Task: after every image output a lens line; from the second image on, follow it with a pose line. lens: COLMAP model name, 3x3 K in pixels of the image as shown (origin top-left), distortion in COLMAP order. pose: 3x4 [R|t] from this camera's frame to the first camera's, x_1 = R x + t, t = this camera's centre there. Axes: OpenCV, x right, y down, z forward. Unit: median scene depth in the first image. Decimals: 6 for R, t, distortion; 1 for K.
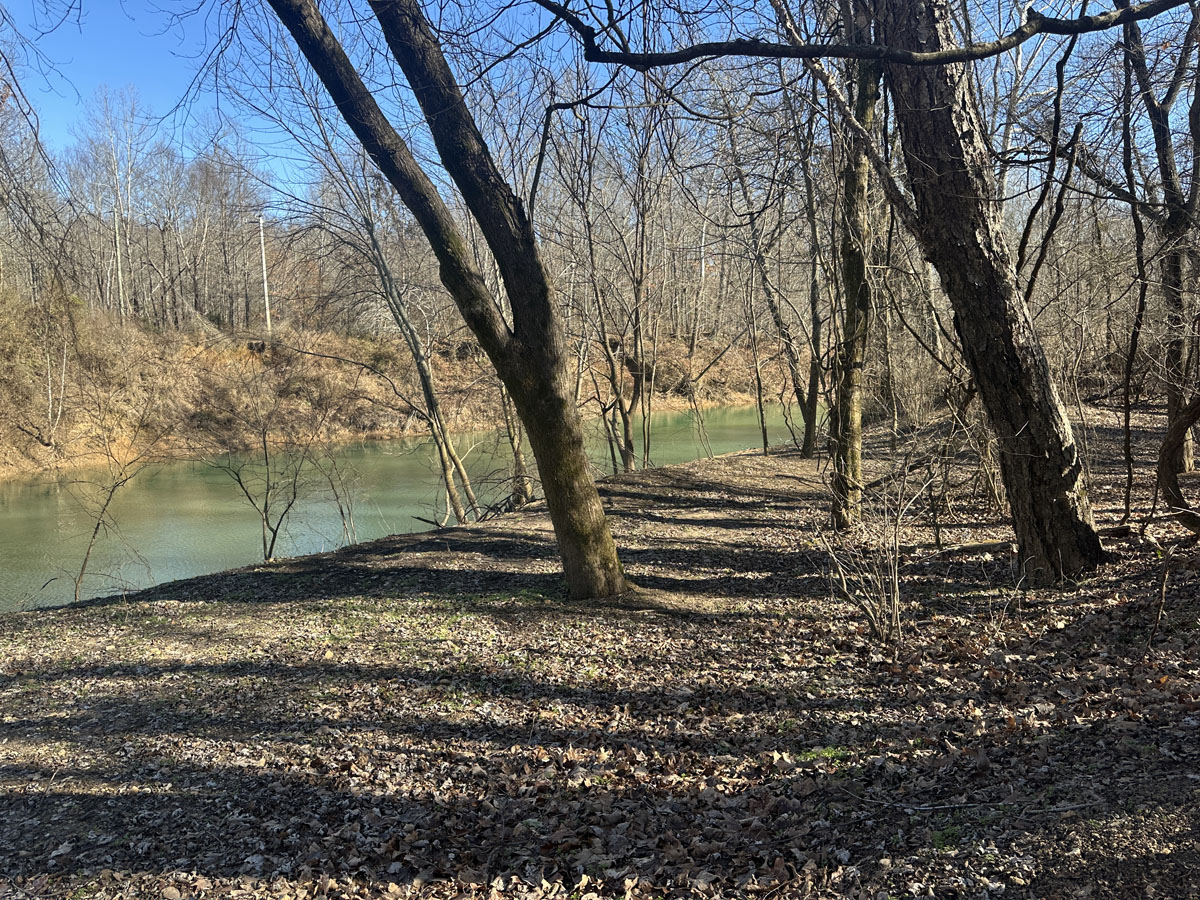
lens RADIAL K [[827.6, 0, 608.5], [0, 827.6, 458.4], [0, 0, 1]] dist [0.063367, -0.088964]
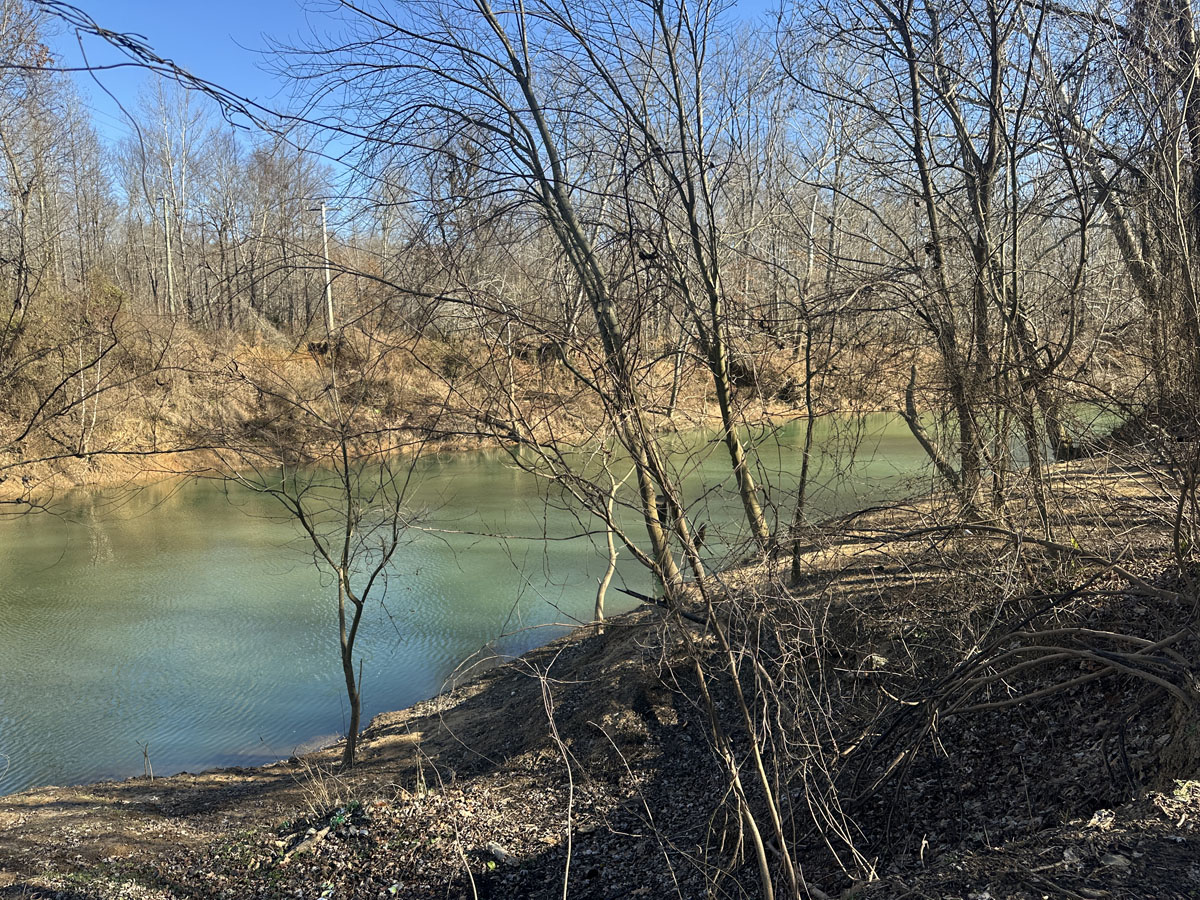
lens RADIAL K [[841.3, 0, 600.0], [0, 841.3, 450.0], [0, 0, 1]] dist [0.163733, -0.252247]
pose [[0.997102, 0.001554, -0.076061, -0.051468], [-0.003564, 0.999648, -0.026292, -0.001094], [0.075993, 0.026487, 0.996756, 0.114142]]
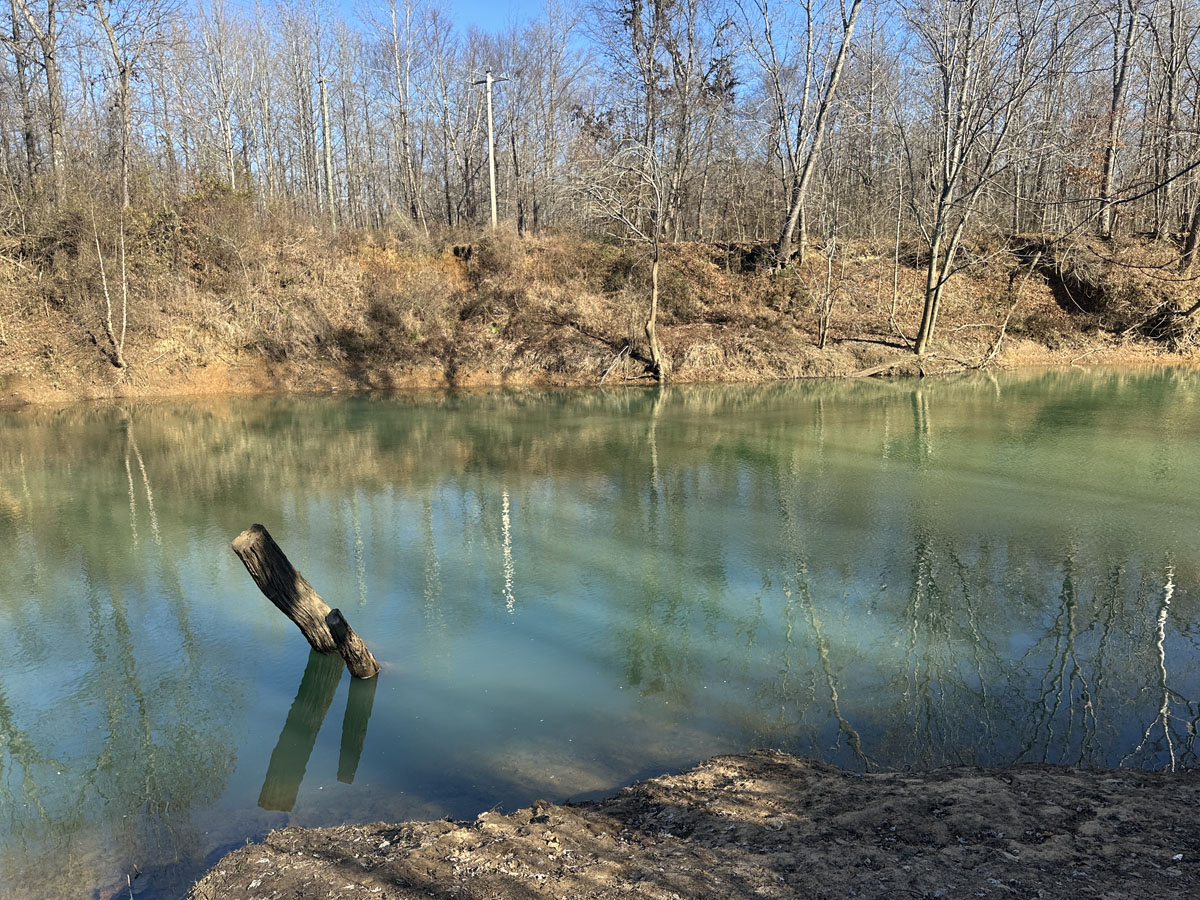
lens RADIAL K [[827.6, 0, 608.5], [0, 827.6, 458.4], [0, 0, 1]] dist [0.063367, -0.088964]
pose [[0.860268, 0.100958, -0.499746, 0.079793], [-0.072448, 0.994458, 0.076185, -0.017401], [0.504668, -0.029333, 0.862815, 0.430229]]
